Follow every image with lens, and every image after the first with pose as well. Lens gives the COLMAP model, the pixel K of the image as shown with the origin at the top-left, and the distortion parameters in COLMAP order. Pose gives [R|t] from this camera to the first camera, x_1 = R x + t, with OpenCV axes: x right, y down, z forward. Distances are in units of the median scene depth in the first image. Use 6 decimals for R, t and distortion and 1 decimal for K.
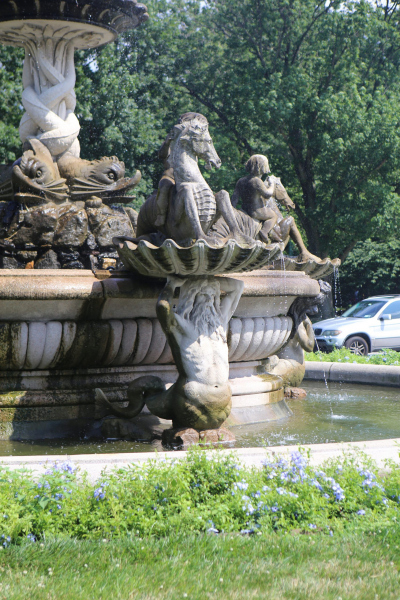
lens RADIAL K [[1134.3, 0, 200.0], [0, 1134.3, 300.0], [0, 0, 1]] dist [0.194134, -0.115749]
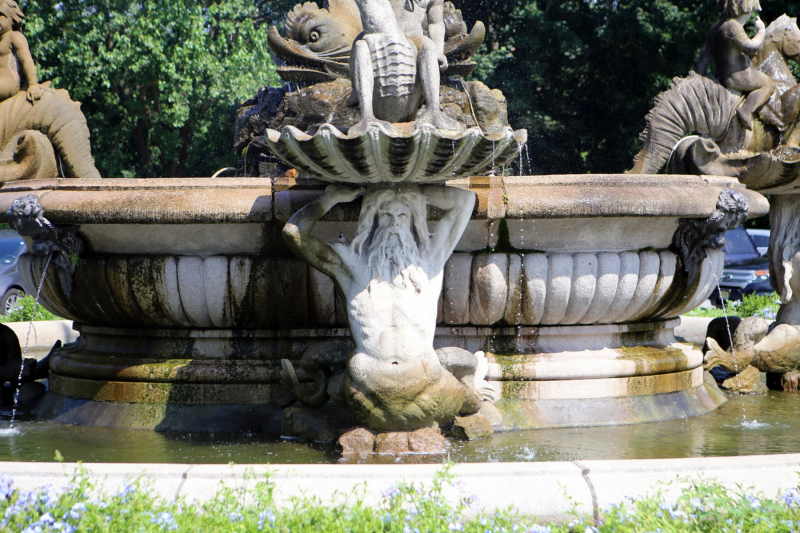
lens RADIAL K [[1612.7, 0, 400.0], [0, 1612.7, 266.5], [0, 0, 1]] dist [0.183085, 0.130993]
pose [[0.879936, 0.008642, -0.475013, 0.410103], [0.001142, 0.999793, 0.020306, 0.005624], [0.475090, -0.018411, 0.879744, 0.217477]]
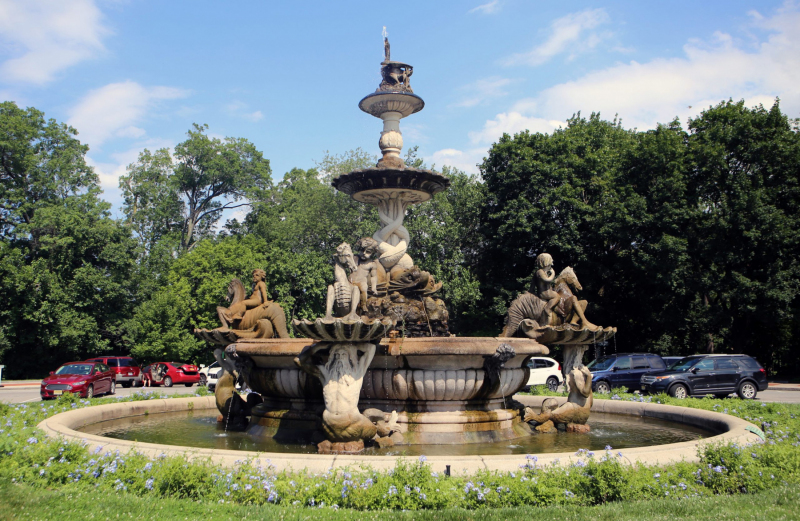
lens RADIAL K [[708.8, 0, 364.8], [0, 708.8, 274.9], [0, 0, 1]] dist [-0.070025, 0.000894]
pose [[0.699290, -0.074487, -0.710947, 0.692600], [-0.007503, 0.993737, -0.111495, -0.004158], [0.714799, 0.083302, 0.694351, 0.331001]]
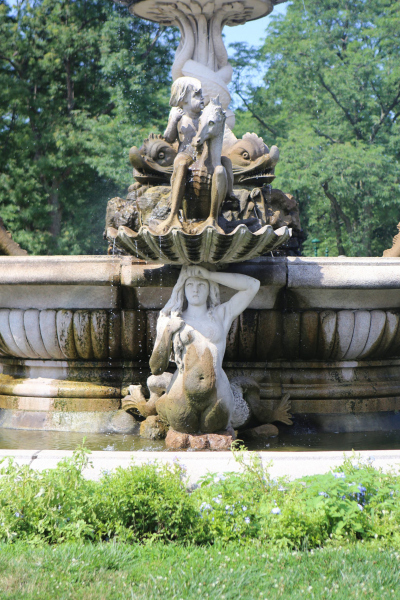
lens RADIAL K [[1209.5, 0, 200.0], [0, 1209.5, 300.0], [0, 0, 1]] dist [0.183085, 0.130993]
pose [[-0.521418, 0.013225, -0.853199, 0.902541], [-0.005243, 0.999811, 0.018701, -0.012555], [0.853285, 0.014224, -0.521251, 1.880056]]
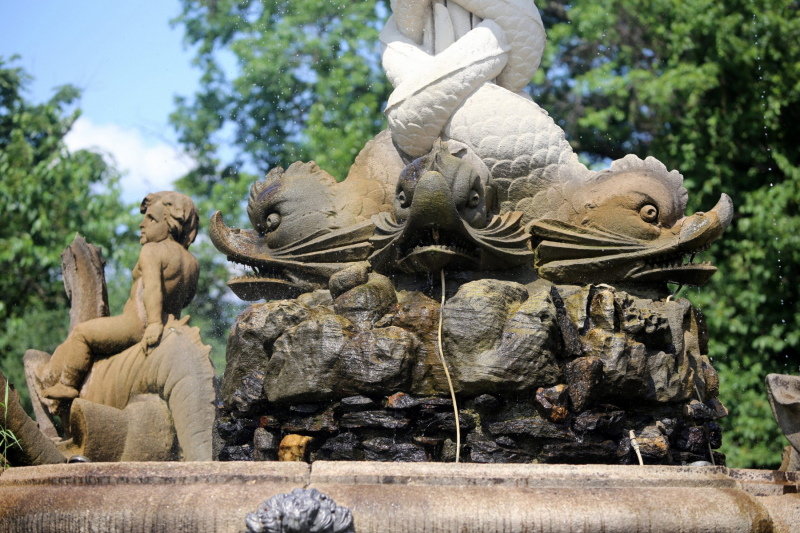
lens RADIAL K [[3243.2, 0, 400.0], [0, 3243.2, 266.5], [0, 0, 1]] dist [0.305260, 5.634375]
pose [[0.069077, -0.078077, -0.994551, 1.103262], [-0.014688, 0.996745, -0.079270, -0.010408], [0.997503, 0.020084, 0.067706, 1.121675]]
